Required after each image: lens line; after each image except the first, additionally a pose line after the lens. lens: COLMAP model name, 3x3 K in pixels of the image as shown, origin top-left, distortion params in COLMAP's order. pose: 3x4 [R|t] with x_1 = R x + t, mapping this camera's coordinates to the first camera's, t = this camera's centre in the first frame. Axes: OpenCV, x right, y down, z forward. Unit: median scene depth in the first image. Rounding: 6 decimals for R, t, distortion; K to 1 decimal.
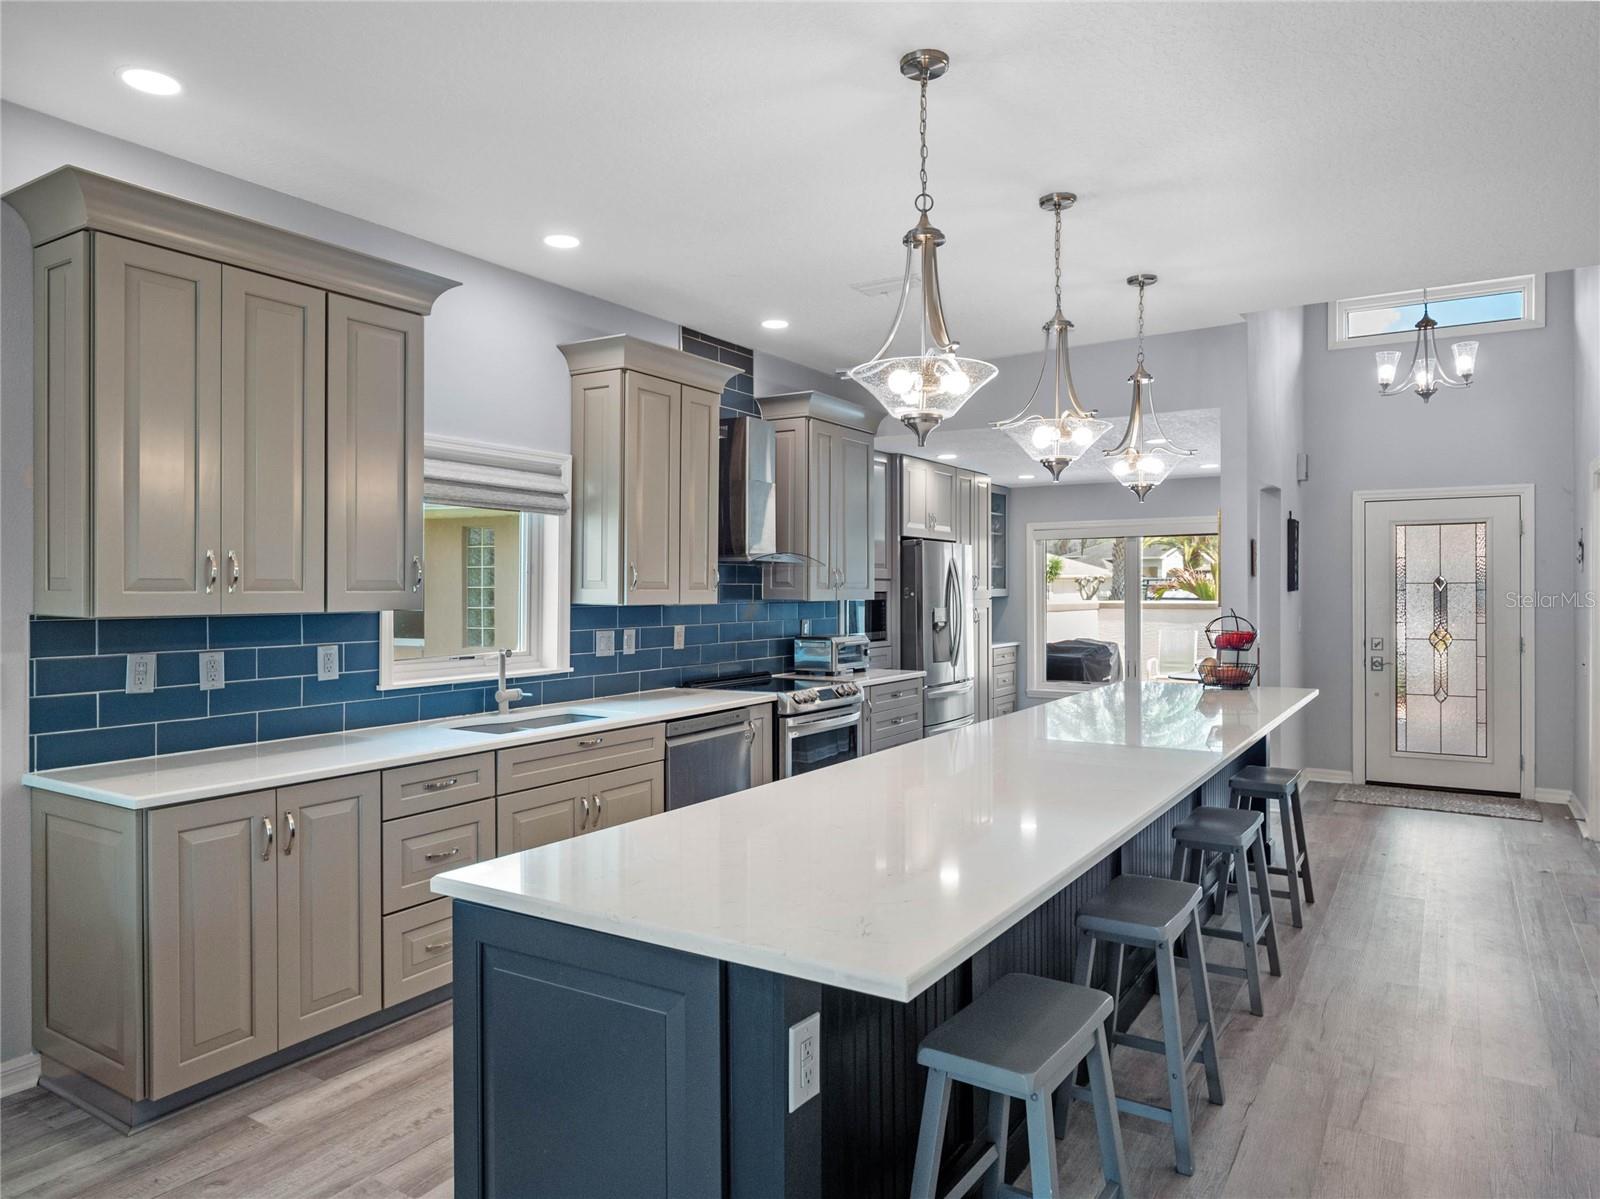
lens RADIAL K [[1028.0, 0, 801.0], [0, 1028.0, 588.8], [0, 0, 1]] dist [-0.006115, -0.001098]
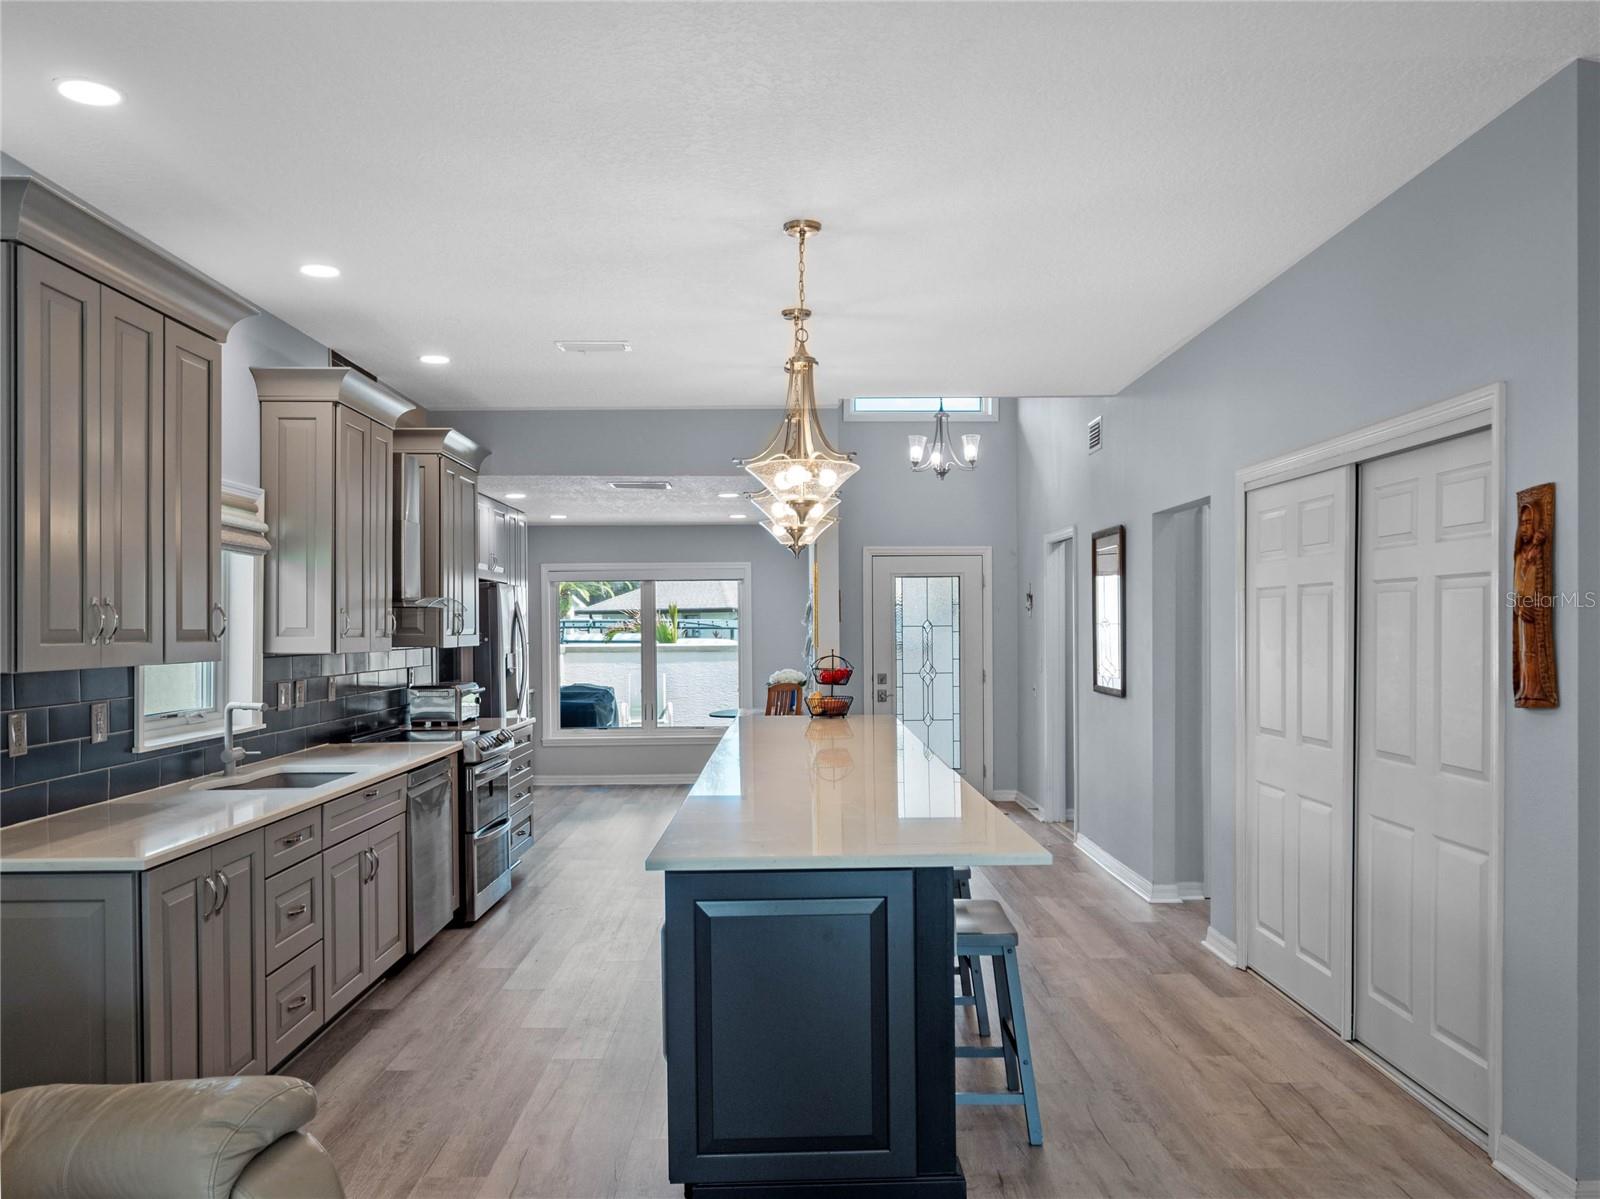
lens RADIAL K [[1218.5, 0, 810.5], [0, 1218.5, 630.3], [0, 0, 1]] dist [-0.007603, -0.006481]
pose [[0.833490, -0.004723, 0.552514, -0.419612], [0.005240, 0.999986, 0.000644, -0.003890], [-0.552509, 0.002358, 0.833503, -0.163945]]
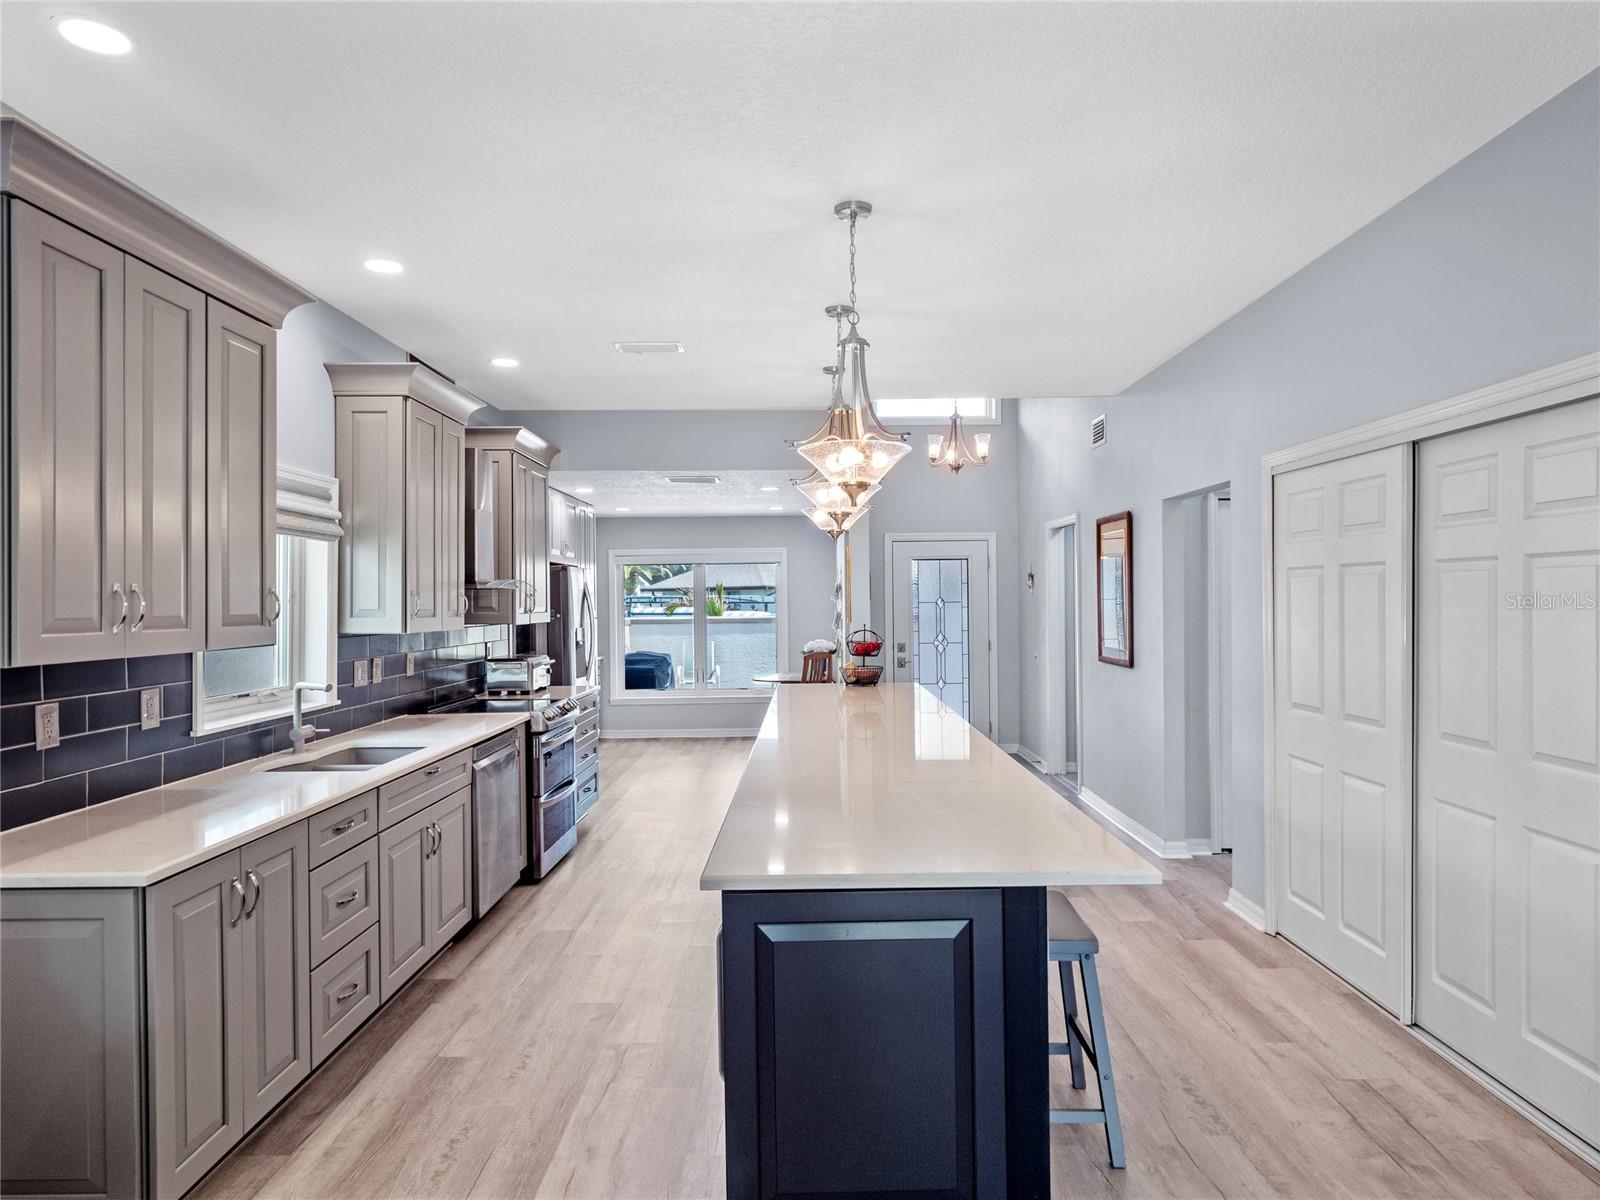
lens RADIAL K [[957.4, 0, 806.3], [0, 957.4, 598.5], [0, 0, 1]] dist [-0.008108, -0.001979]
pose [[0.844843, -0.005646, 0.534984, -0.335883], [0.008887, 0.999954, -0.003480, -0.011342], [-0.534940, 0.007695, 0.844855, 0.010735]]
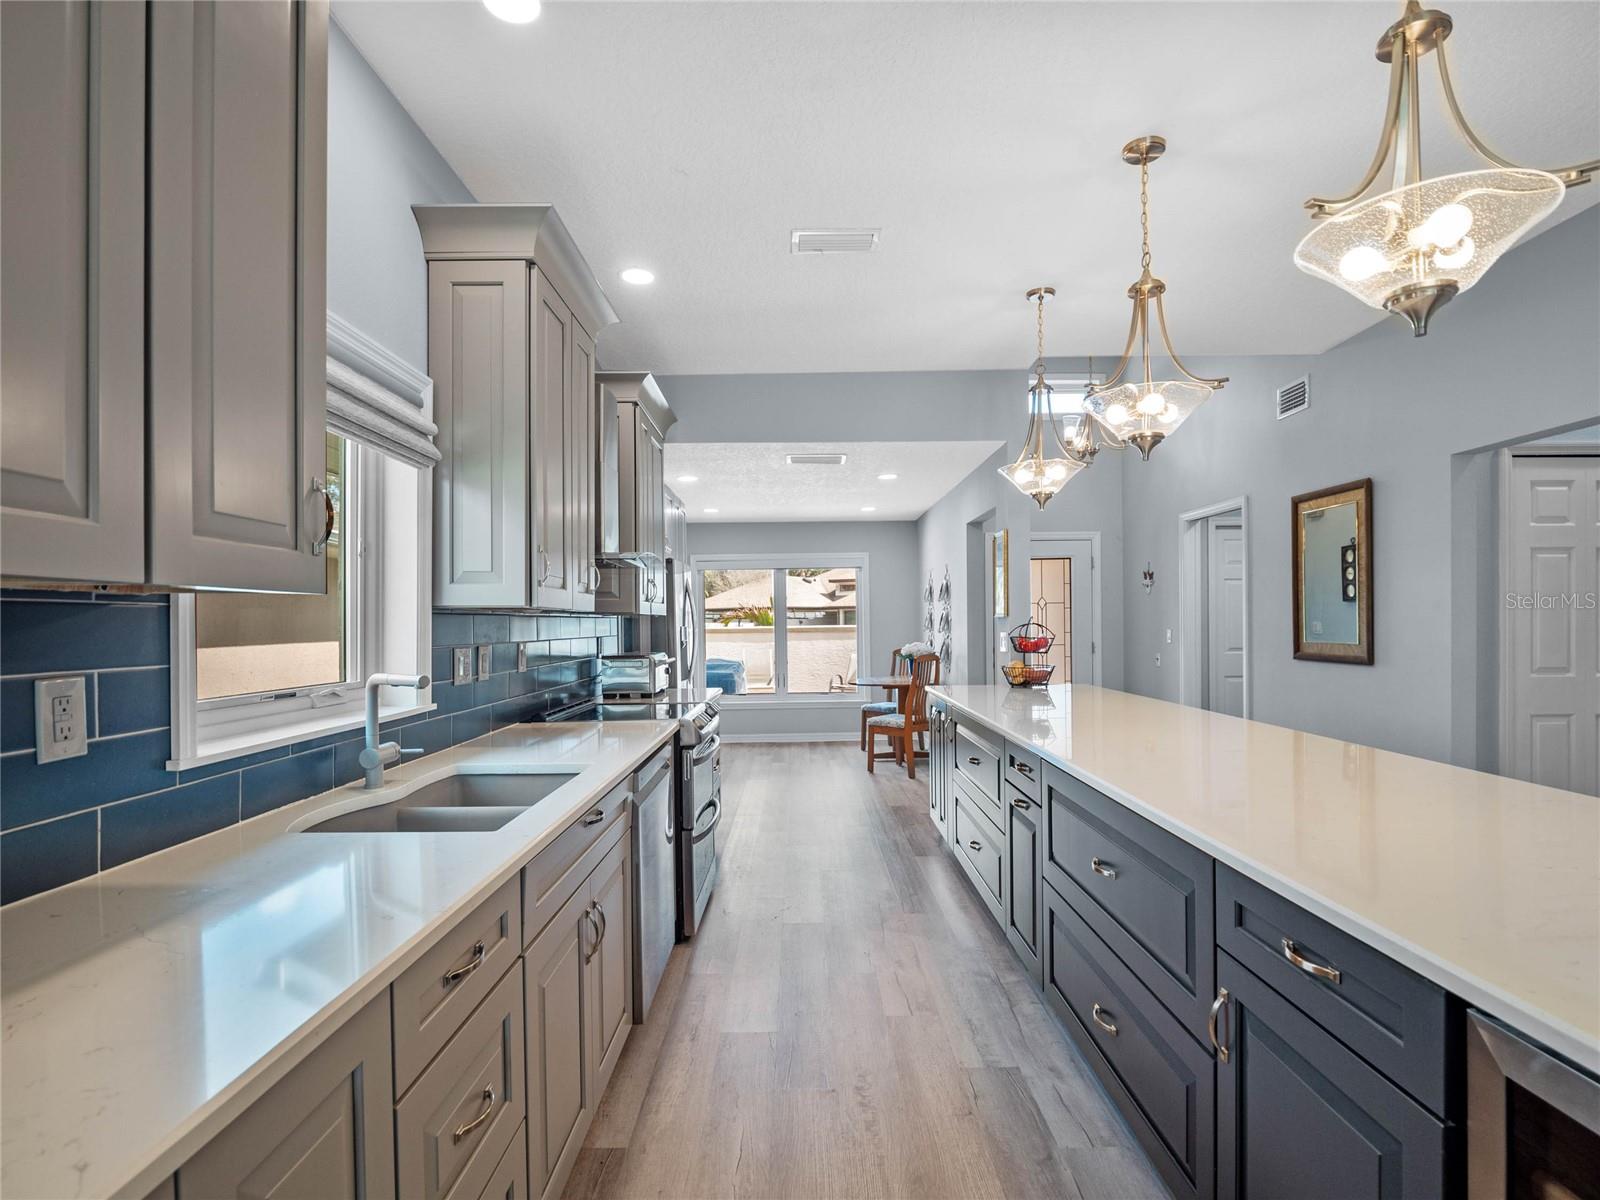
lens RADIAL K [[794.4, 0, 802.0], [0, 794.4, 628.0], [0, 0, 1]] dist [-0.011332, -0.001340]
pose [[0.844293, -0.010290, 0.535783, -0.299722], [0.009759, 0.999945, 0.003826, 0.029344], [-0.535793, 0.001999, 0.844347, 0.450908]]
